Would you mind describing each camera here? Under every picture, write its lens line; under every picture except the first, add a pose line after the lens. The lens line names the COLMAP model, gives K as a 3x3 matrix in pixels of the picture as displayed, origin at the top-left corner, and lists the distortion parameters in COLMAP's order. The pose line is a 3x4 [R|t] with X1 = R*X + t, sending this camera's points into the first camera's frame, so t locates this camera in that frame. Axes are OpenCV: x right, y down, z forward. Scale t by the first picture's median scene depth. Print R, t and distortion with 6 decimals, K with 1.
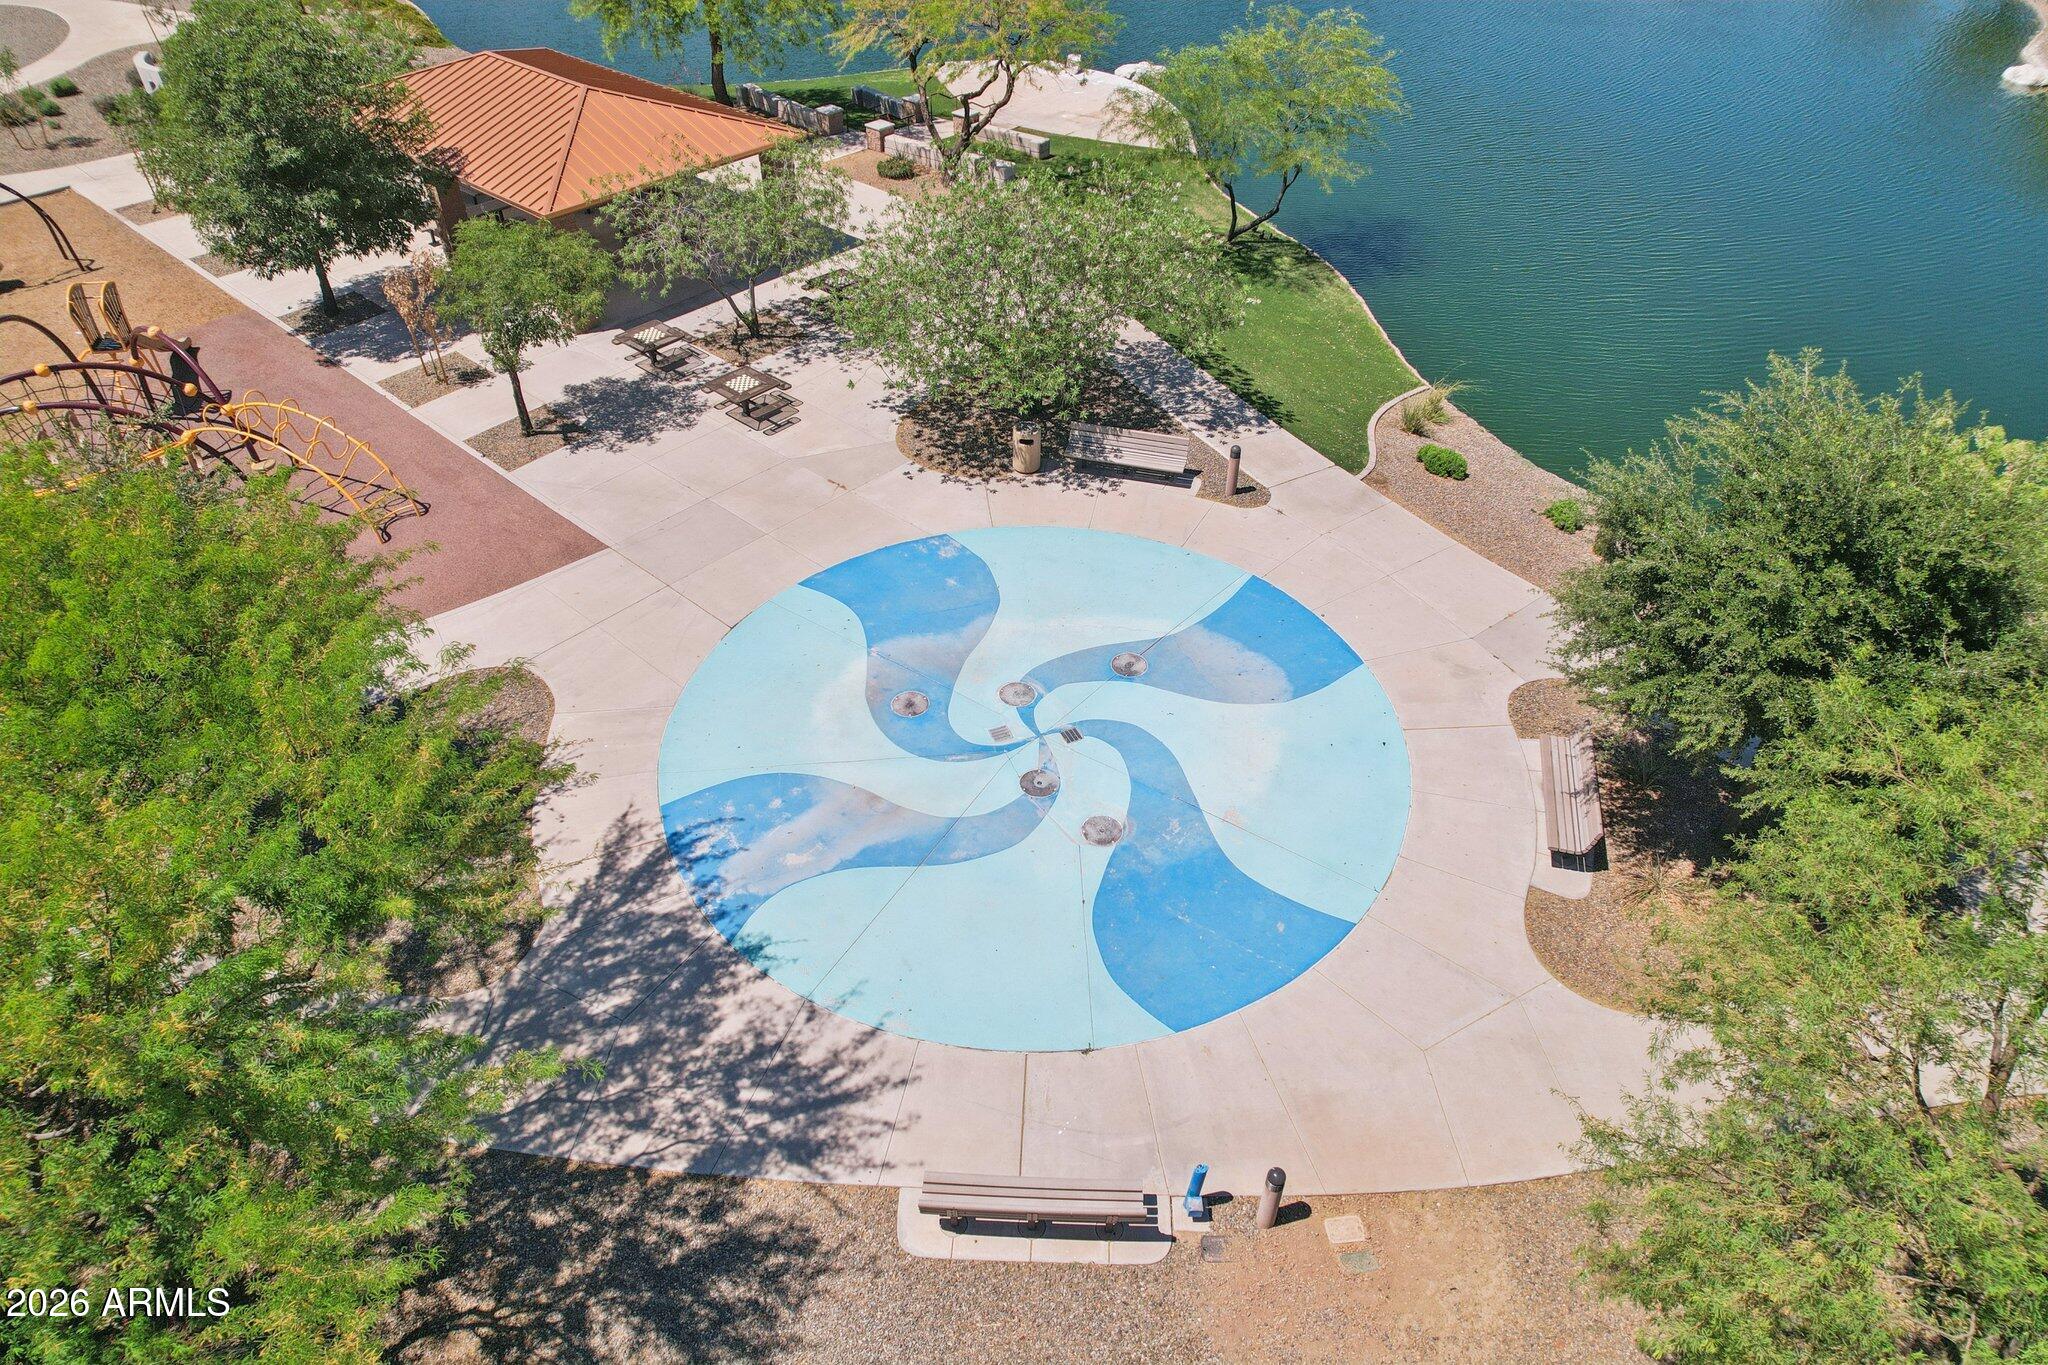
lens RADIAL K [[1308.2, 0, 1024.0], [0, 1308.2, 682.5], [0, 0, 1]] dist [-0.080394, 0.071674]
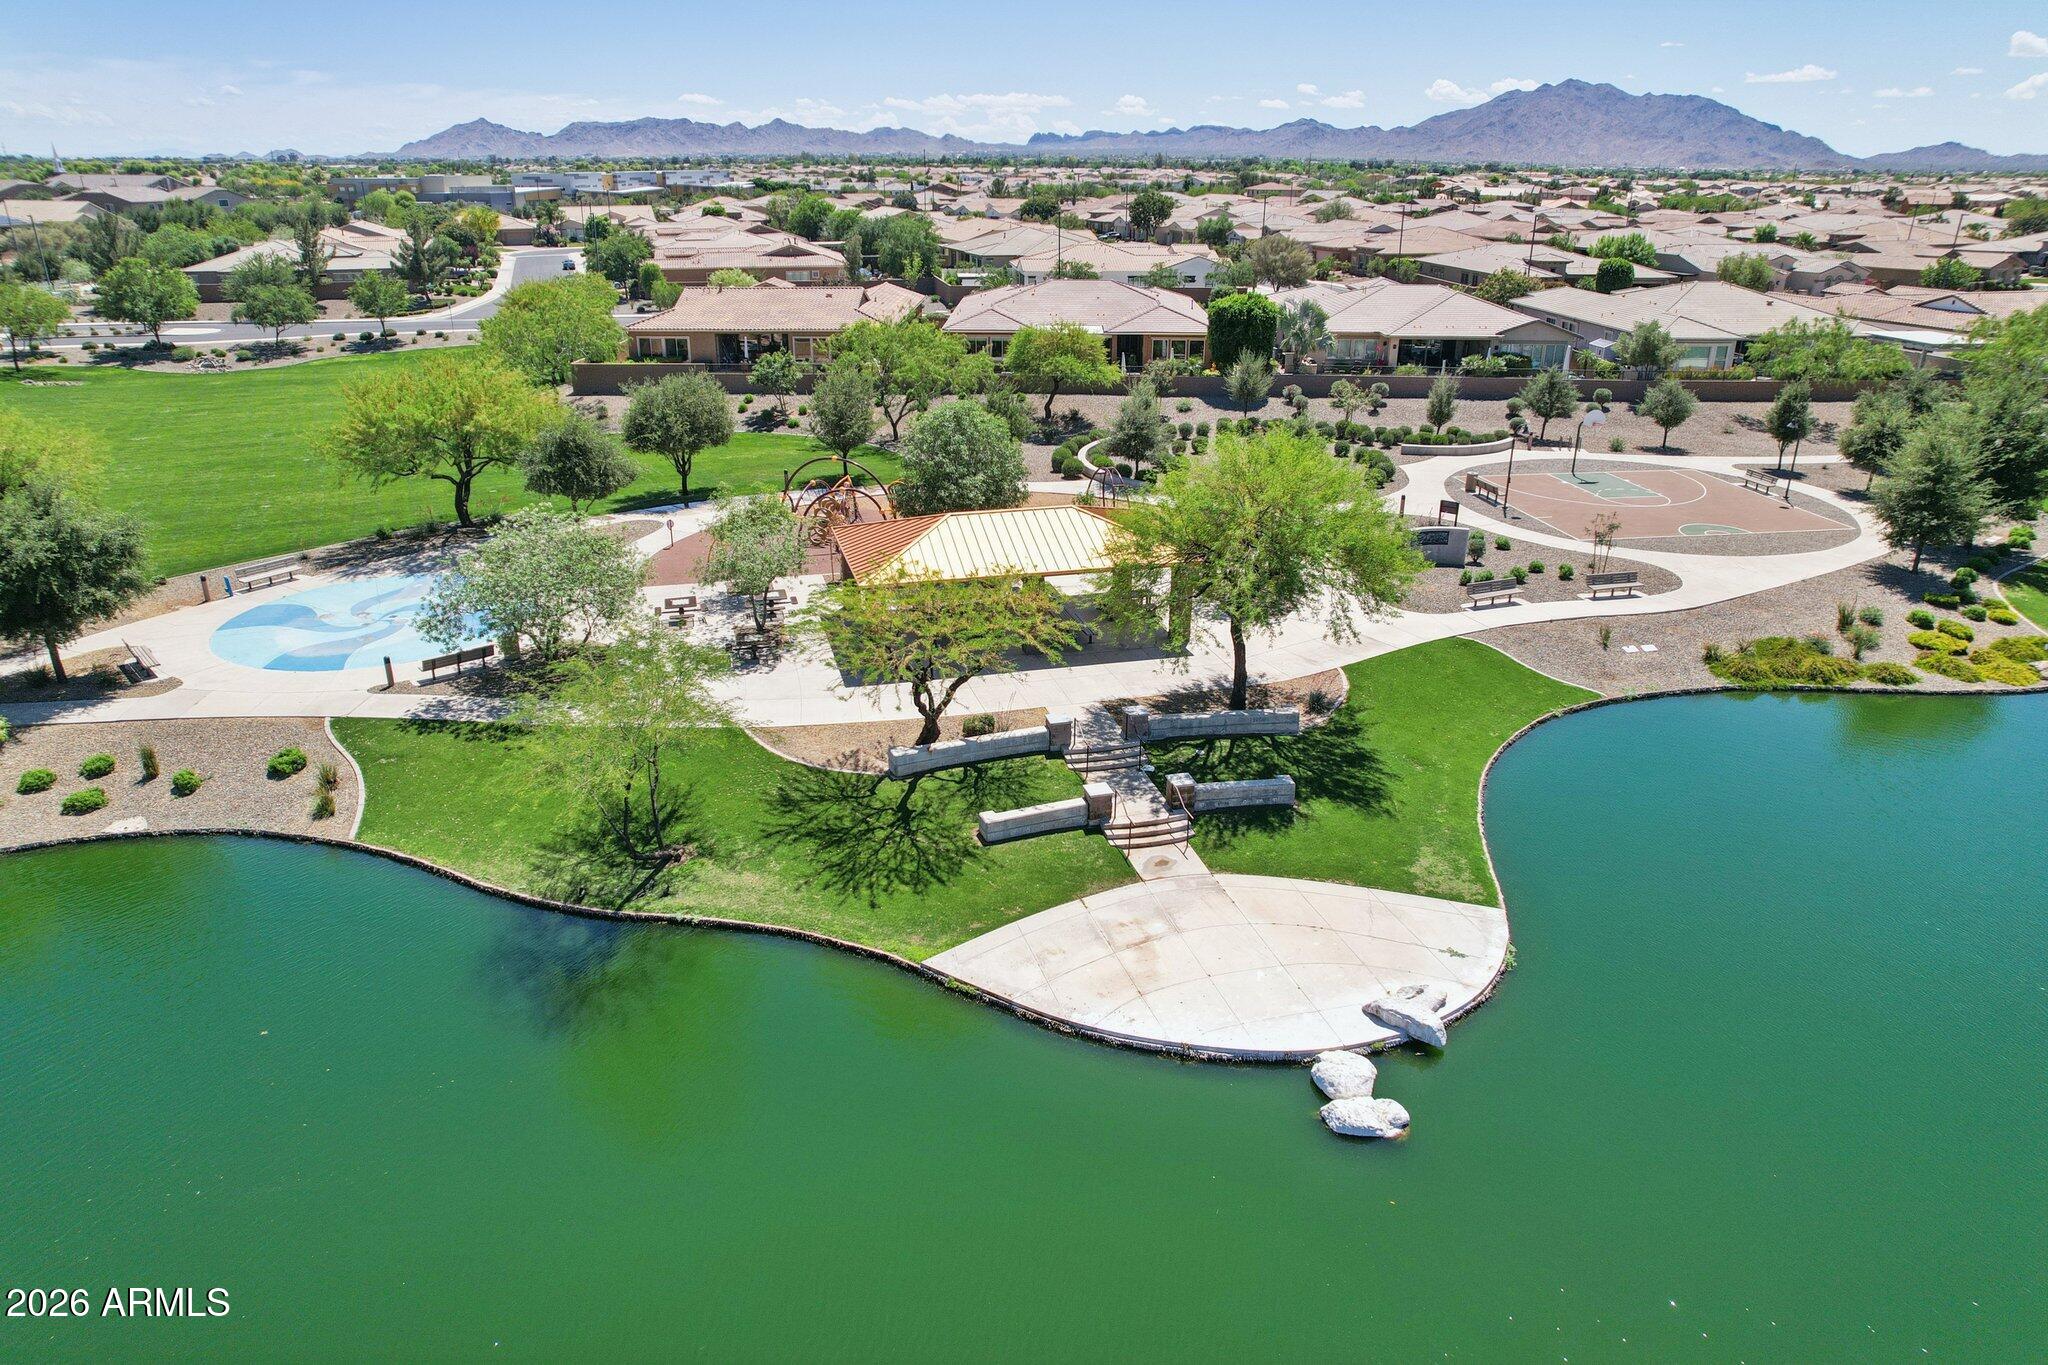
lens RADIAL K [[1308.2, 0, 1024.0], [0, 1308.2, 682.5], [0, 0, 1]] dist [-0.080394, 0.071674]
pose [[-0.548430, 0.295312, -0.782314, 0.966658], [-0.549069, 0.578438, 0.603268, -1.526031], [0.630673, 0.760394, -0.155086, 1.689381]]
